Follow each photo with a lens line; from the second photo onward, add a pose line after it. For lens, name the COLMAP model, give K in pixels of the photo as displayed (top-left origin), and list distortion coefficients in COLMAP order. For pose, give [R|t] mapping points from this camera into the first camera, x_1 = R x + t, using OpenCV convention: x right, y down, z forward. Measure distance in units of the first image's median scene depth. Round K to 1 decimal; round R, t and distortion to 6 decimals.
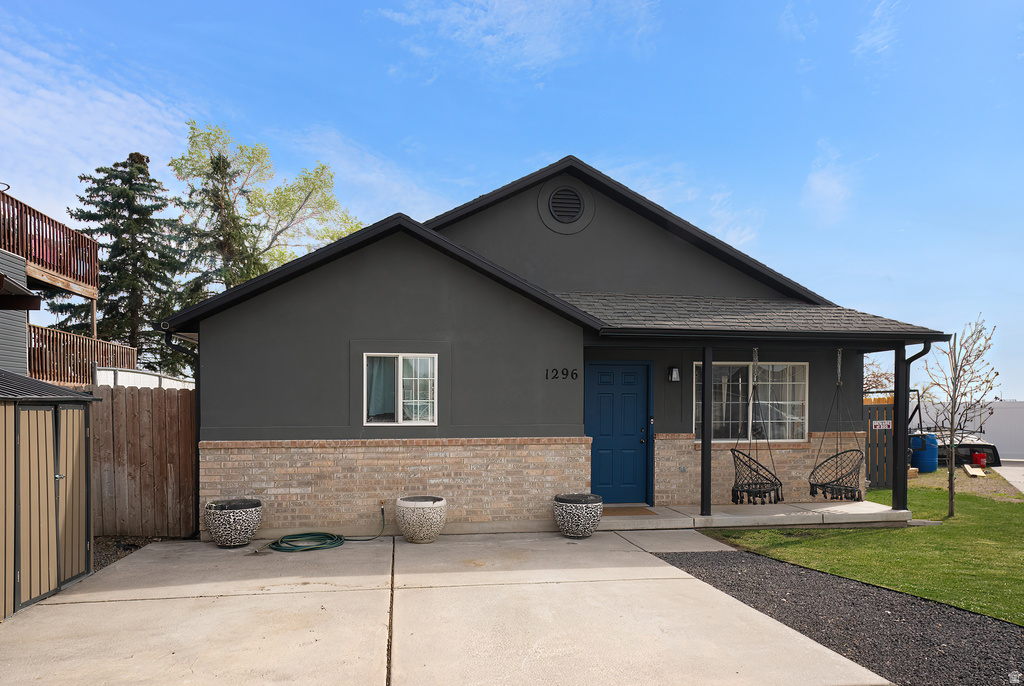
lens RADIAL K [[675.1, 0, 512.0], [0, 675.1, 343.0], [0, 0, 1]] dist [0.014554, 0.000891]
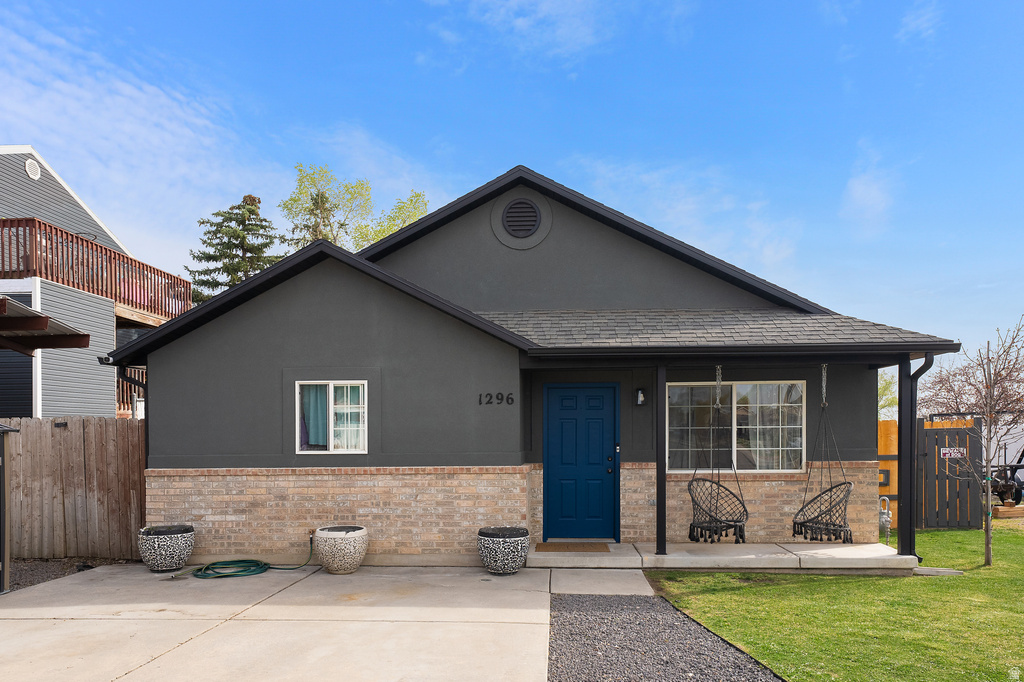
lens RADIAL K [[698.9, 0, 485.0], [0, 698.9, 363.0], [0, 0, 1]] dist [0.018955, 0.000502]
pose [[0.977396, -0.026859, -0.209705, 0.266683], [0.025834, 0.999637, -0.007629, 0.003053], [0.209834, 0.002039, 0.977735, 0.045743]]
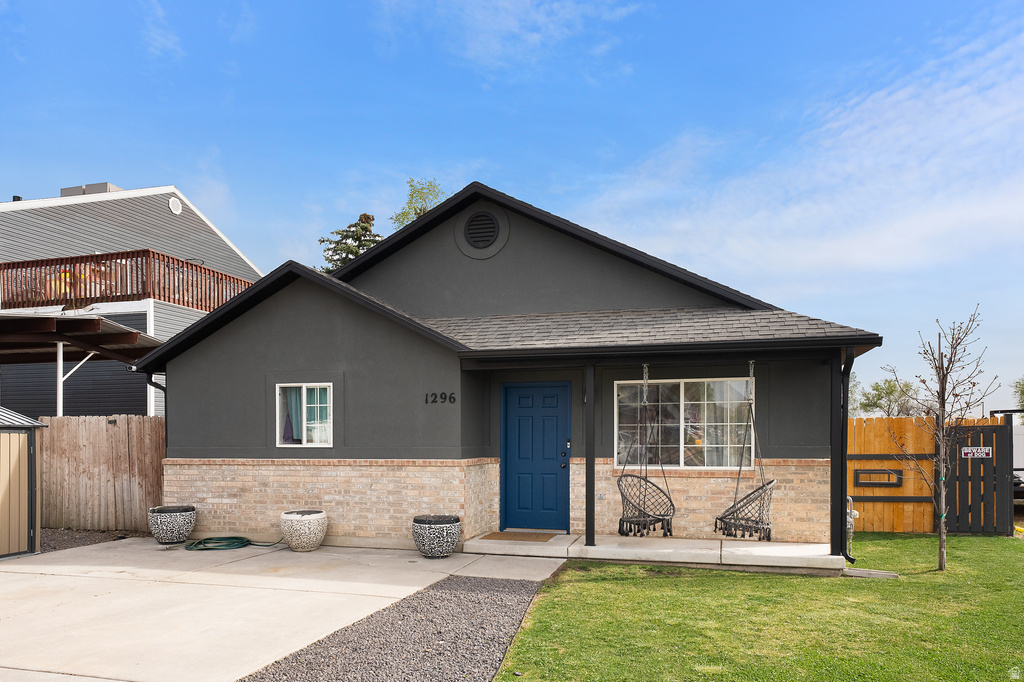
lens RADIAL K [[673.0, 0, 458.3], [0, 673.0, 362.0], [0, 0, 1]] dist [0.016541, 0.000718]
pose [[0.910350, -0.045016, -0.411383, 0.528932], [0.041840, 0.998984, -0.016728, 0.009262], [0.411718, -0.001984, 0.911309, 0.077417]]
